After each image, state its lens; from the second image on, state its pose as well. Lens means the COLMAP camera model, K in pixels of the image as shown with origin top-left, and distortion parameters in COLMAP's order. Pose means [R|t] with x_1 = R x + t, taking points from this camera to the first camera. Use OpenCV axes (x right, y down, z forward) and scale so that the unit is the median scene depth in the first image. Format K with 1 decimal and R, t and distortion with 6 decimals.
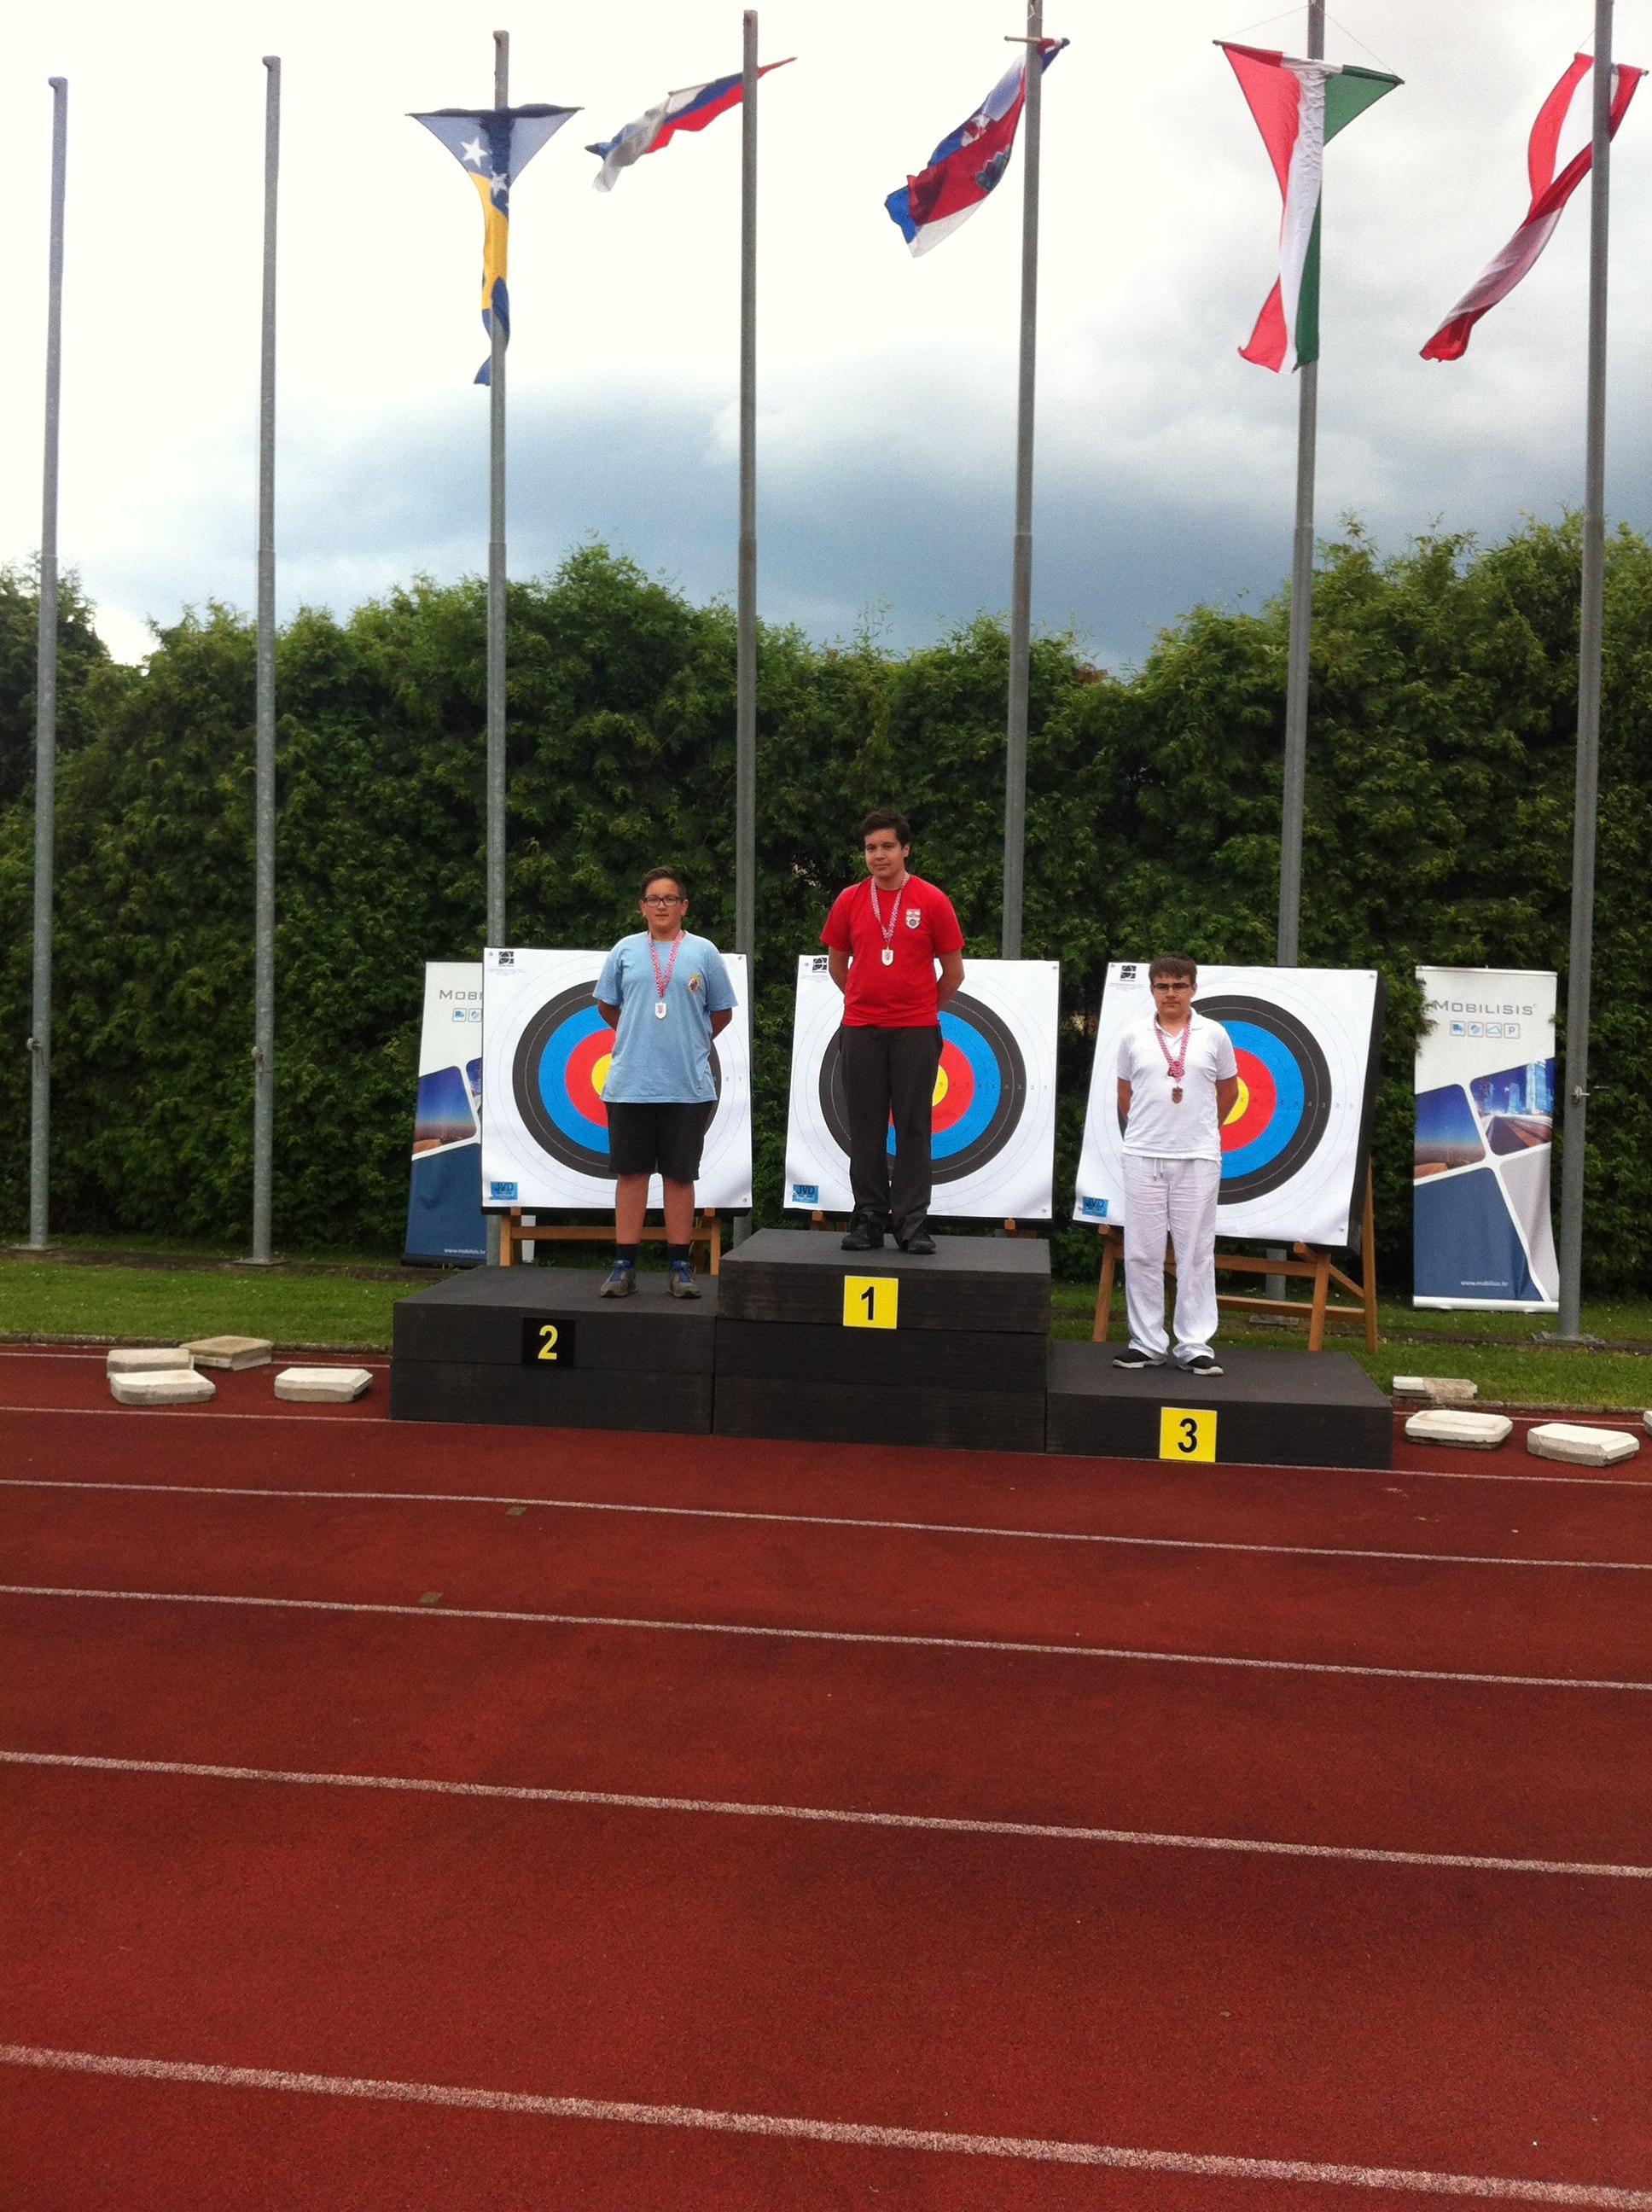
lens RADIAL K [[2246.7, 0, 826.0], [0, 2246.7, 1106.0], [0, 0, 1]] dist [0.105688, -0.307060]
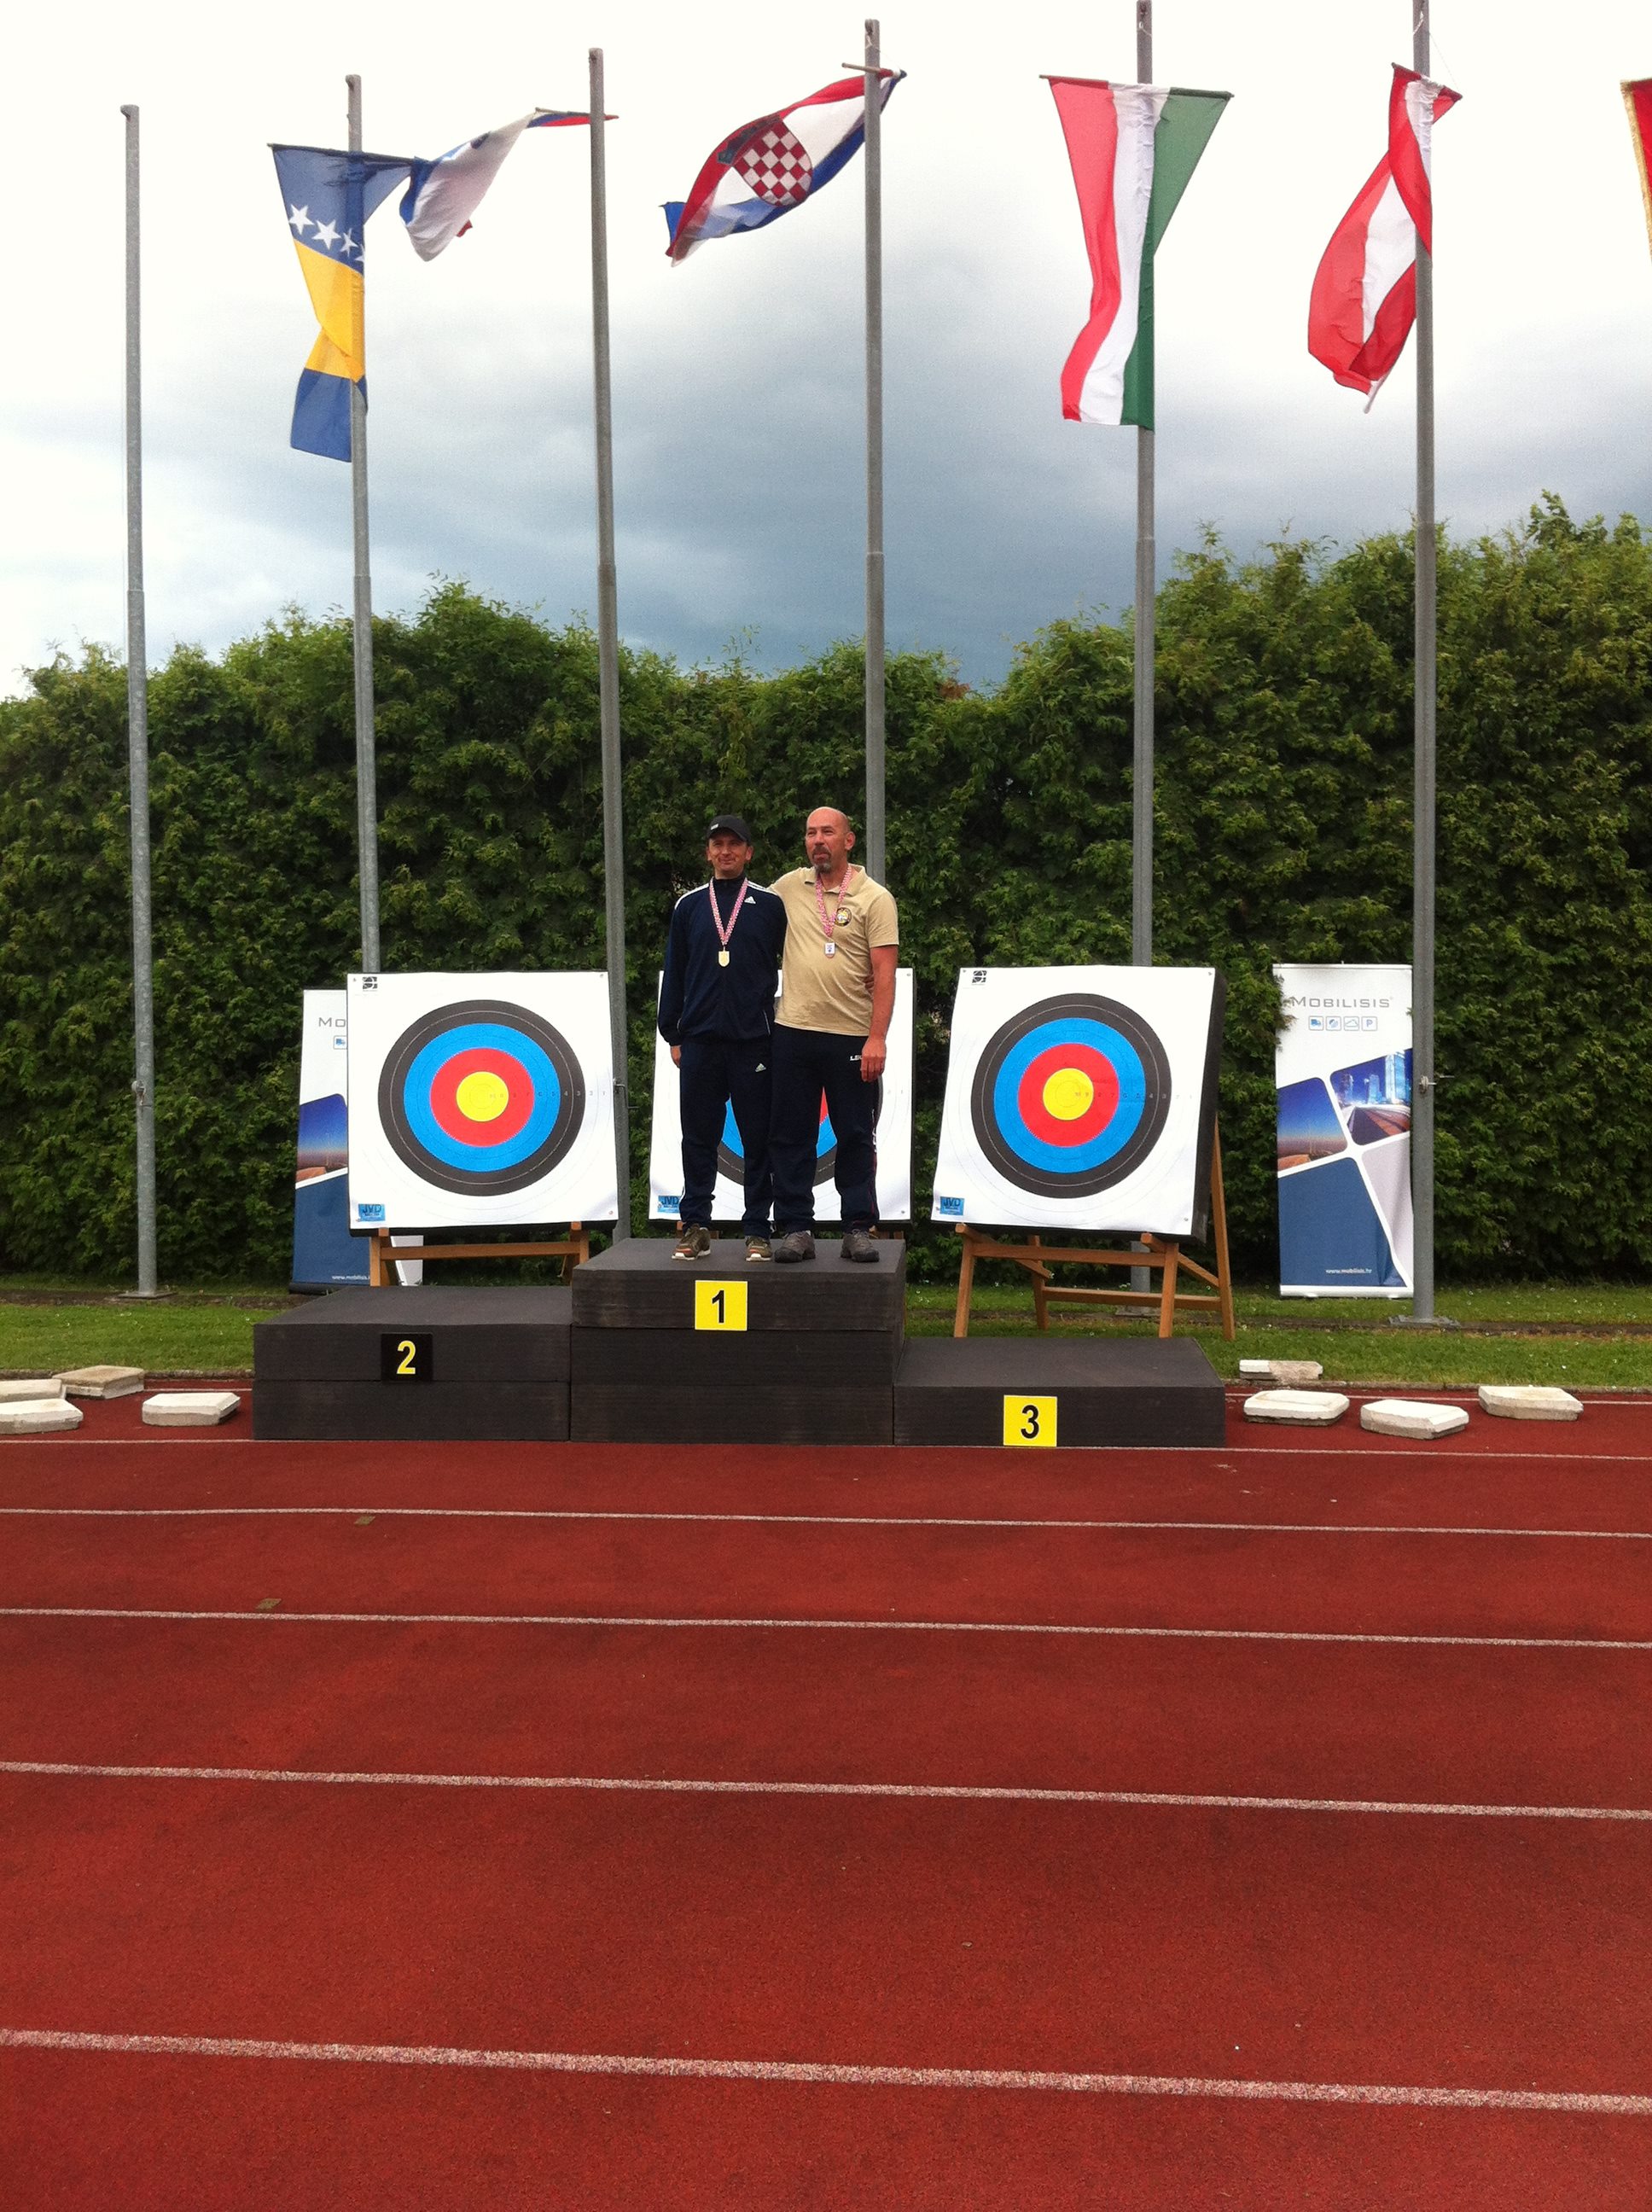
lens RADIAL K [[2243.4, 0, 826.0], [0, 2243.4, 1106.0], [0, 0, 1]] dist [0.099396, -0.318951]
pose [[0.998964, -0.034683, 0.029477, 0.025656], [0.034942, 0.999355, -0.008311, 0.004174], [-0.029170, 0.009332, 0.999531, -0.016514]]
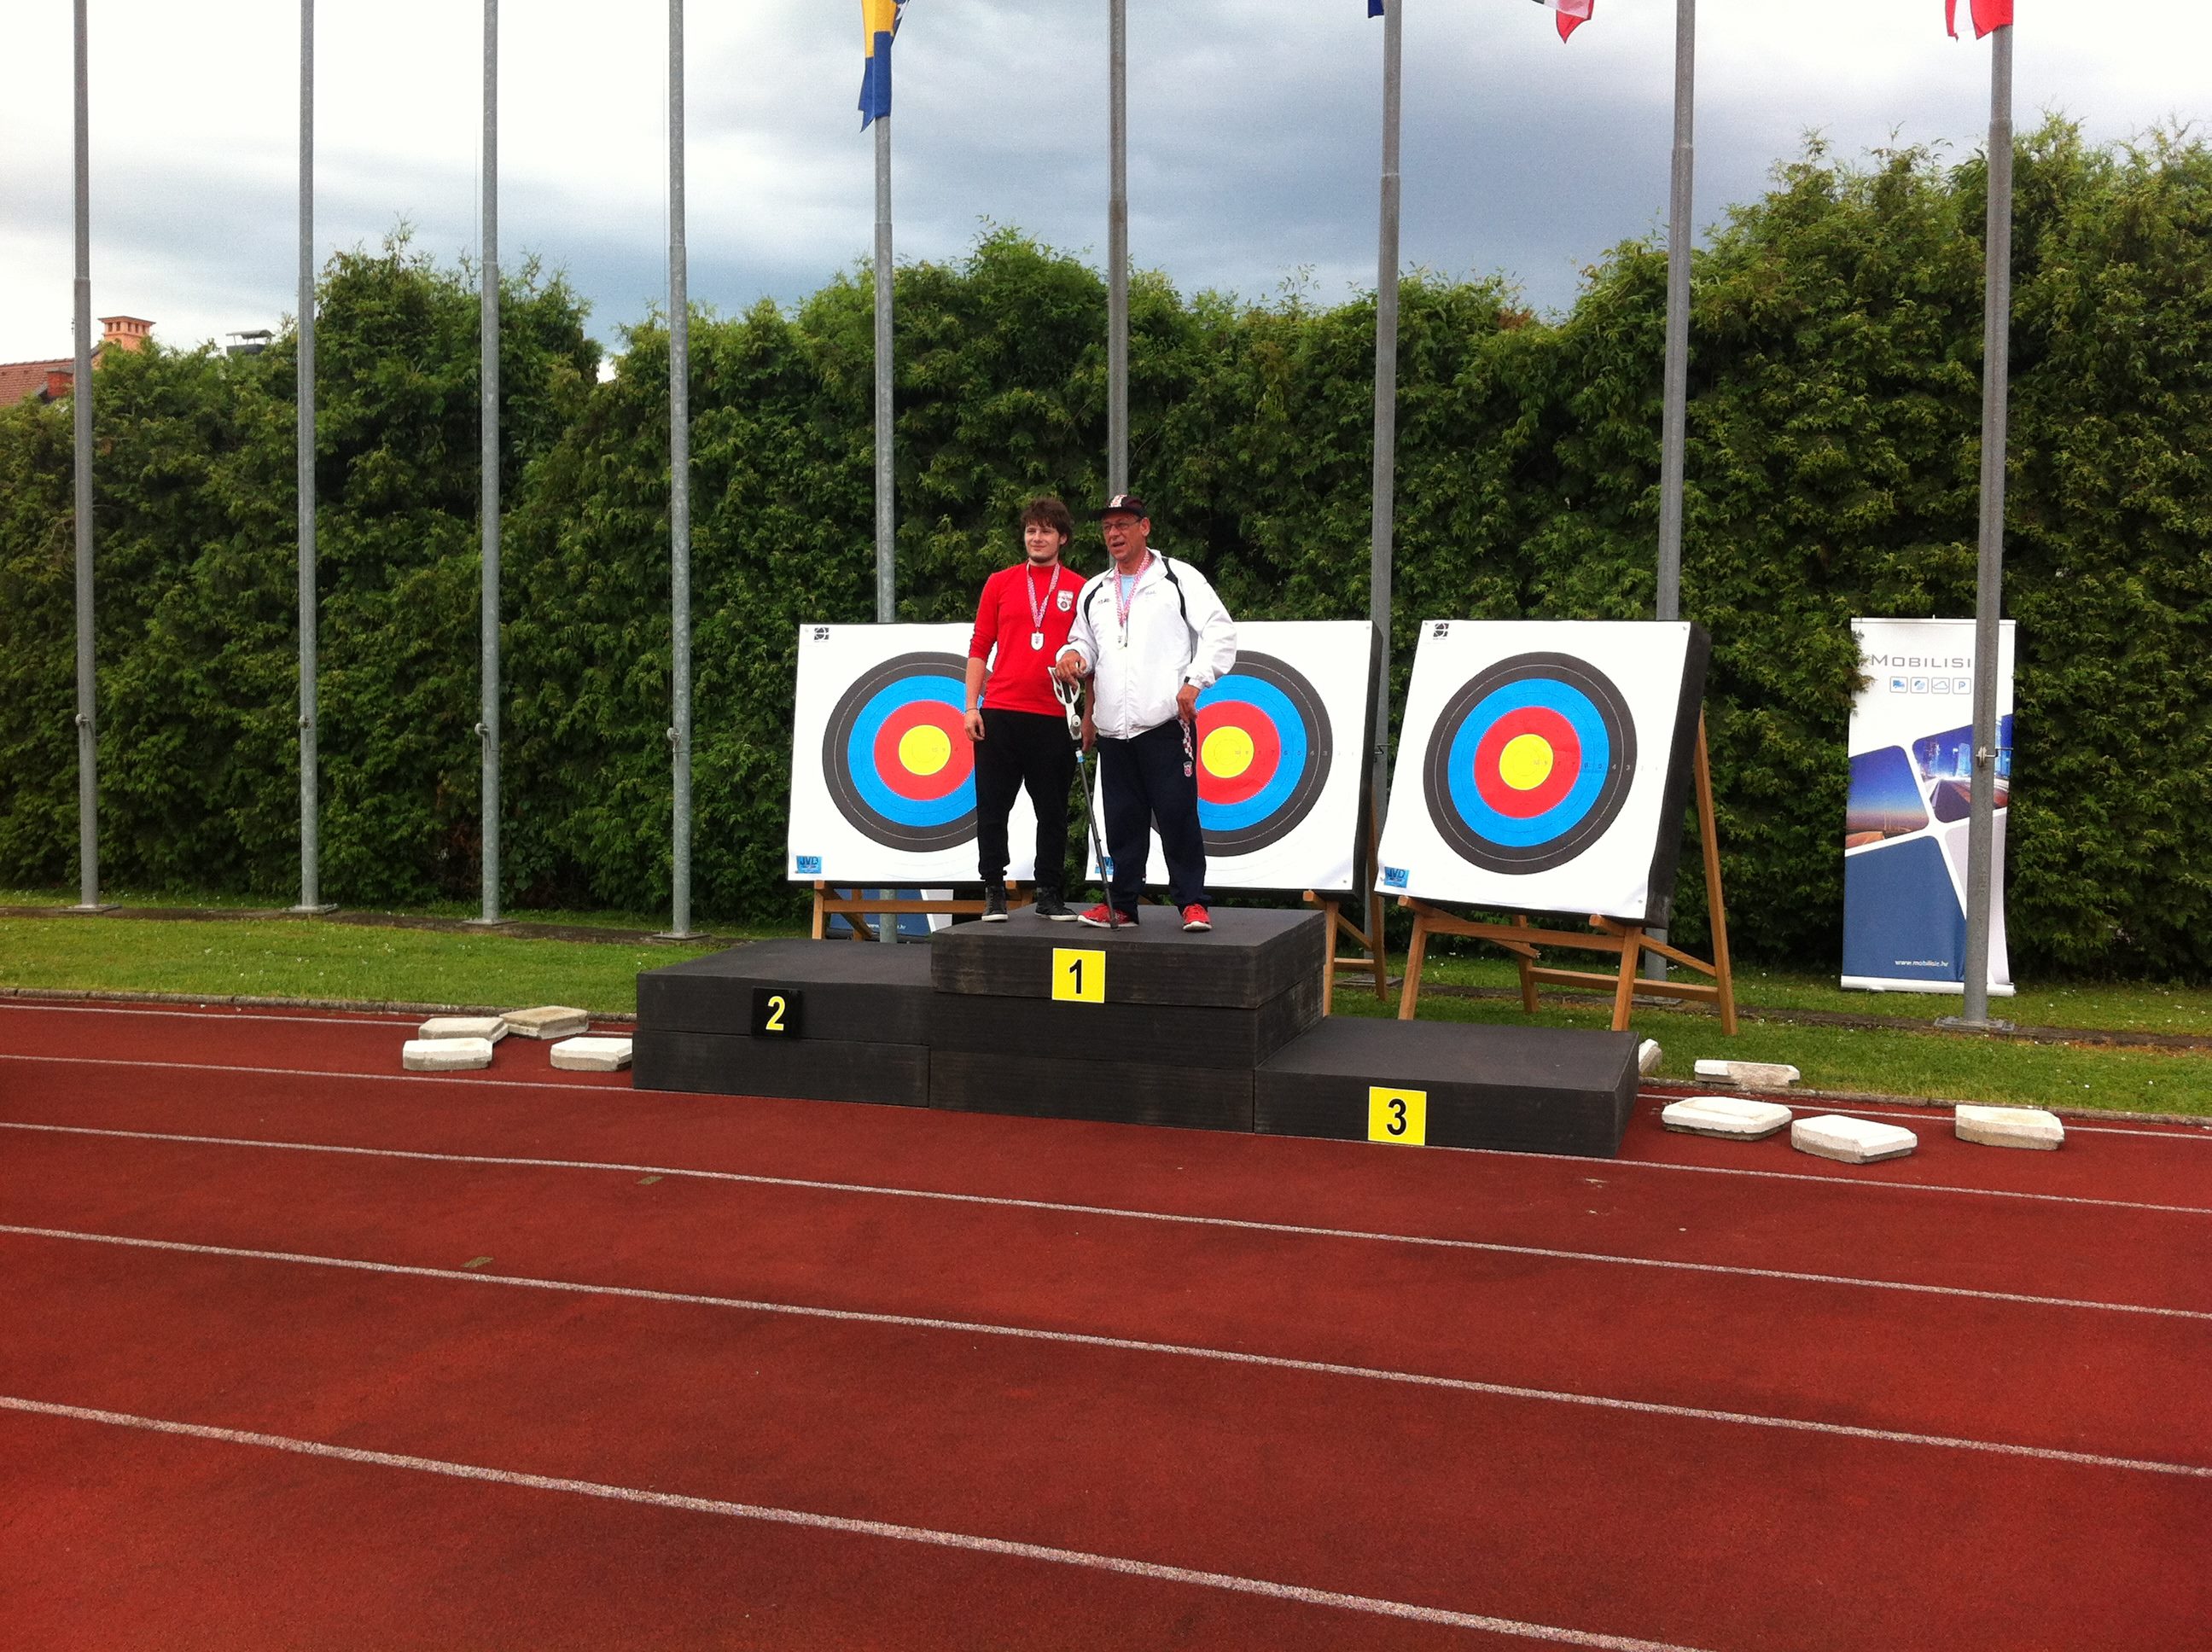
lens RADIAL K [[2232.0, 0, 1045.0], [0, 2232.0, 816.8], [0, 0, 1]] dist [0.092345, -0.301667]
pose [[0.977593, -0.008859, -0.210320, 0.131936], [0.011601, 0.999863, 0.011807, 0.004469], [0.210186, -0.013982, 0.977561, 0.033356]]
